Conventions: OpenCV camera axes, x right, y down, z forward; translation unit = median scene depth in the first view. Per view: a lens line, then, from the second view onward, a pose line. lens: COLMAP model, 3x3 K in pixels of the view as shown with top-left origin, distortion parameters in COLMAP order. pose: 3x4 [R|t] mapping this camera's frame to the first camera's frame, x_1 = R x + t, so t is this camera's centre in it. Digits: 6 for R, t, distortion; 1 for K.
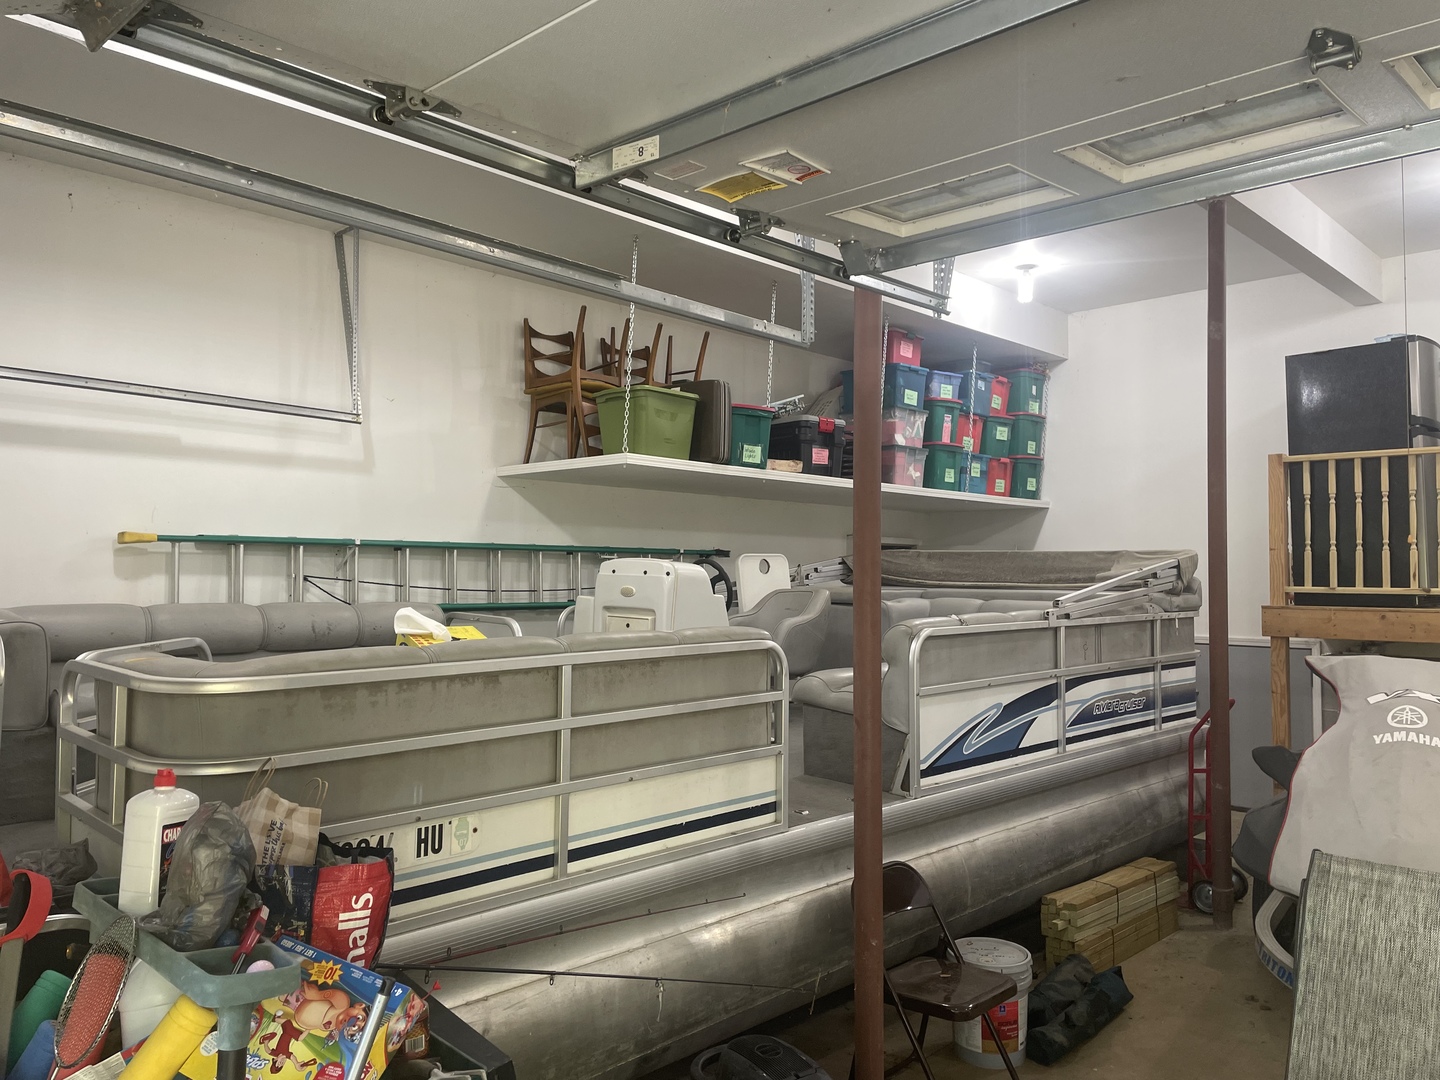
lens RADIAL K [[1078.2, 0, 720.1], [0, 1078.2, 535.1], [0, 0, 1]] dist [0.093988, -0.122192]
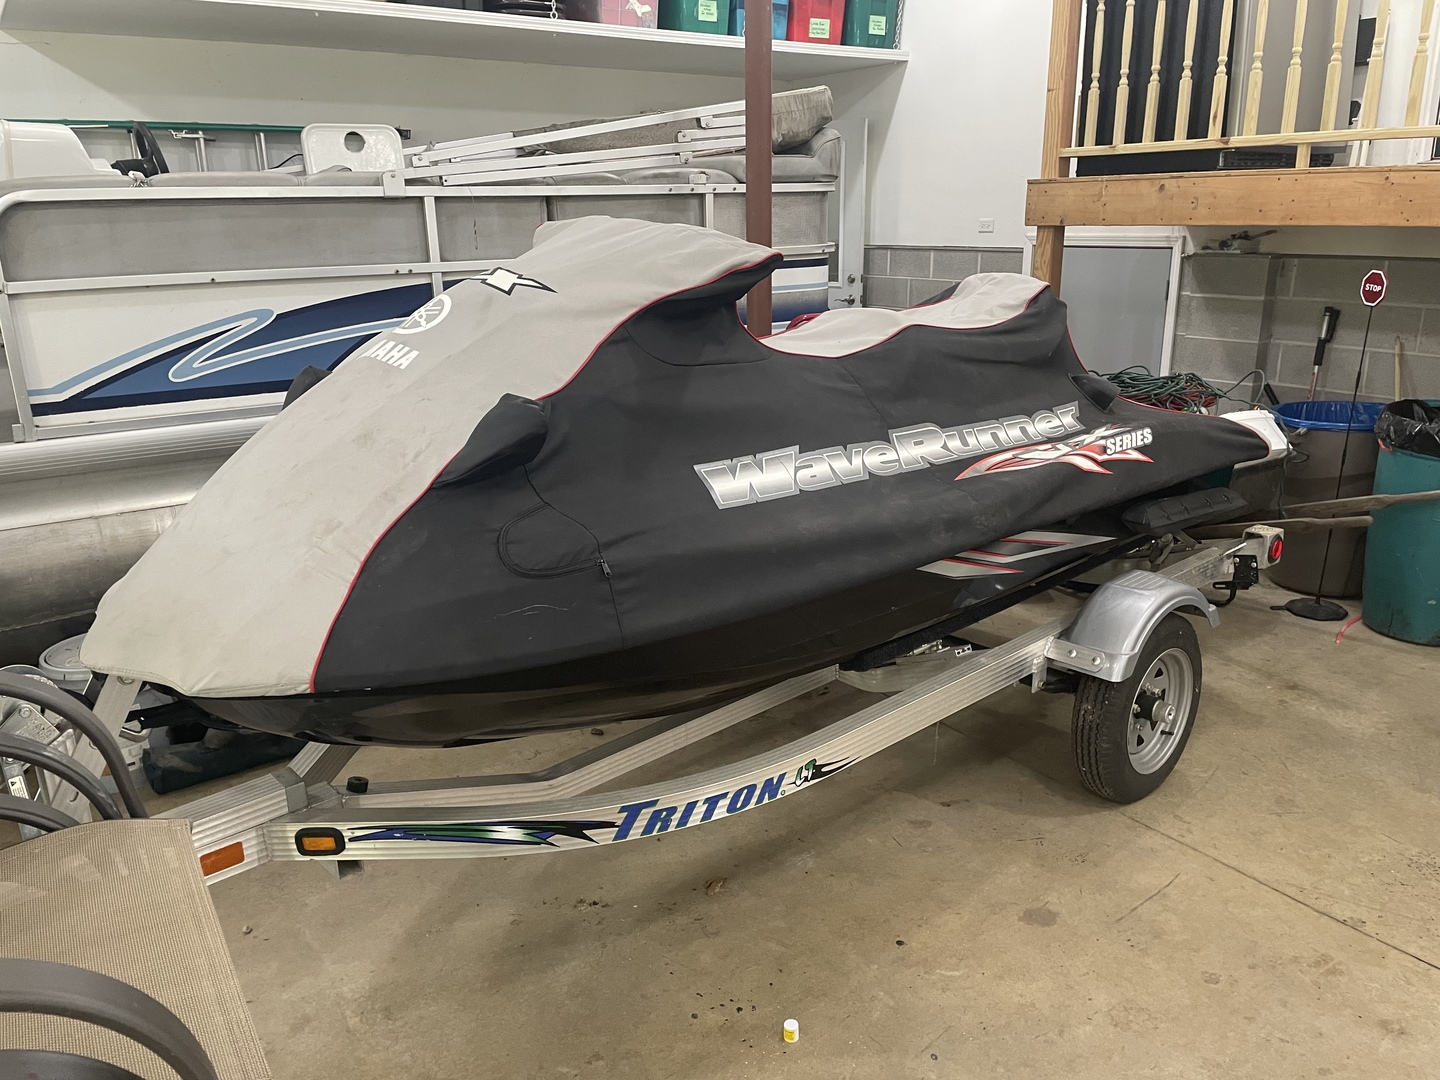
lens RADIAL K [[1078.2, 0, 720.1], [0, 1078.2, 535.1], [0, 0, 1]] dist [0.093988, -0.122192]
pose [[0.977866, 0.041402, -0.205094, 0.467377], [0.027140, 0.946846, 0.320541, 0.051806], [0.207464, -0.319013, 0.924765, 0.256984]]
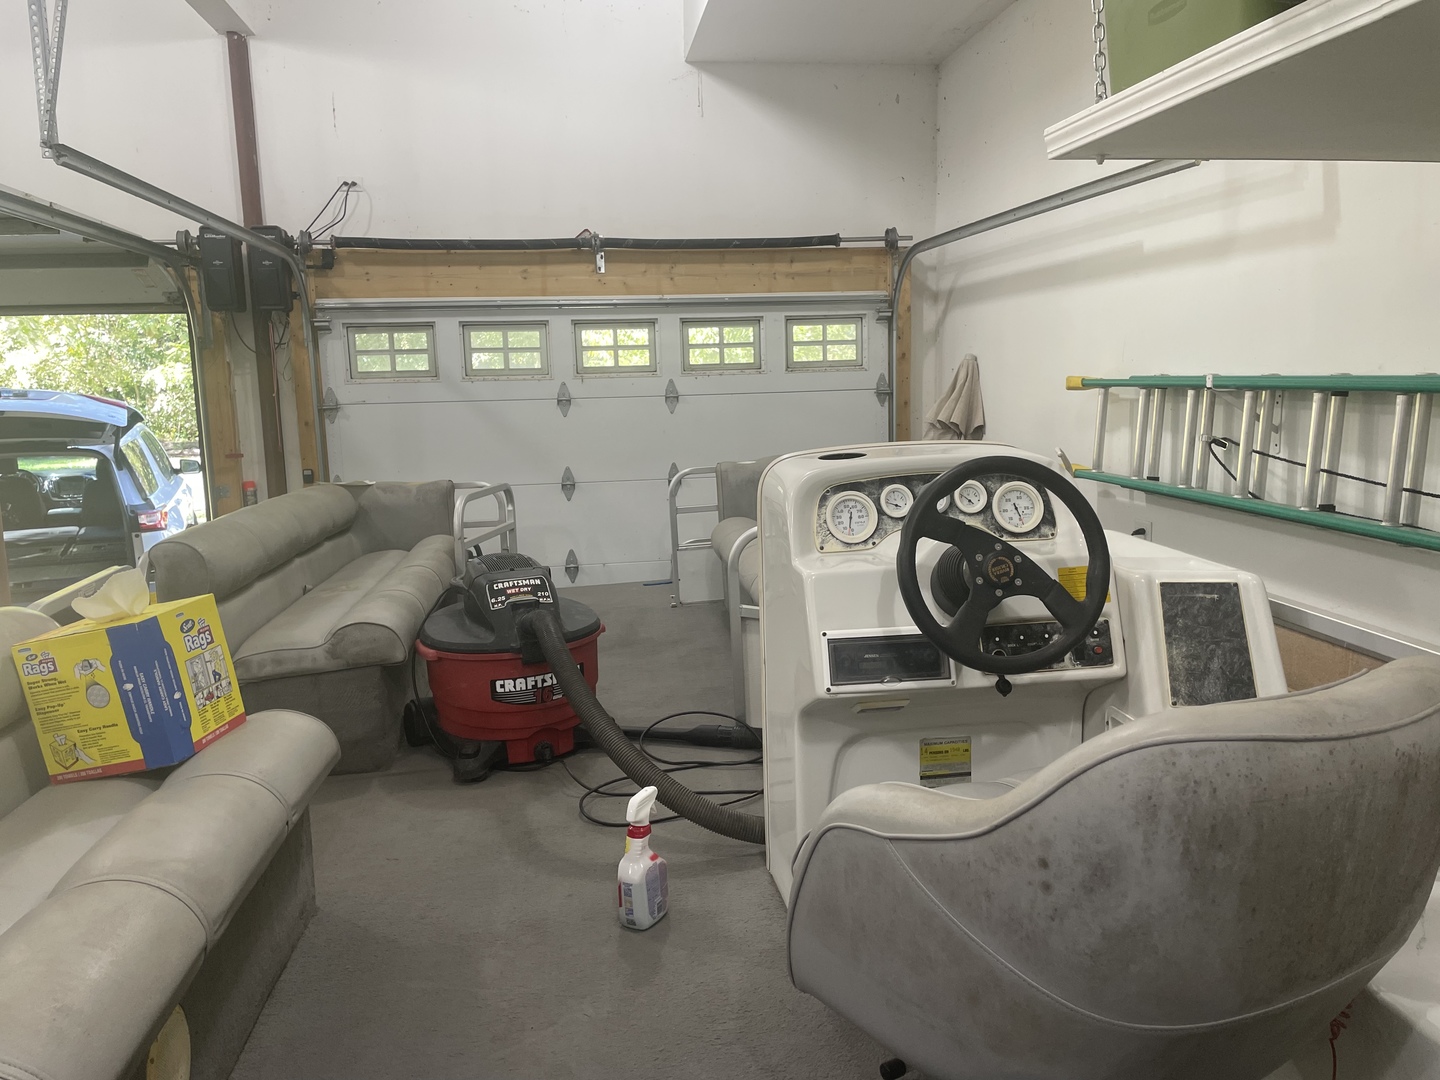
lens RADIAL K [[1078.2, 0, 720.1], [0, 1078.2, 535.1], [0, 0, 1]] dist [0.093988, -0.122192]
pose [[-0.626492, 0.130211, -0.768474, 0.230399], [0.056298, 0.990931, 0.122009, -0.000055], [0.777392, 0.033174, -0.628141, 0.969979]]
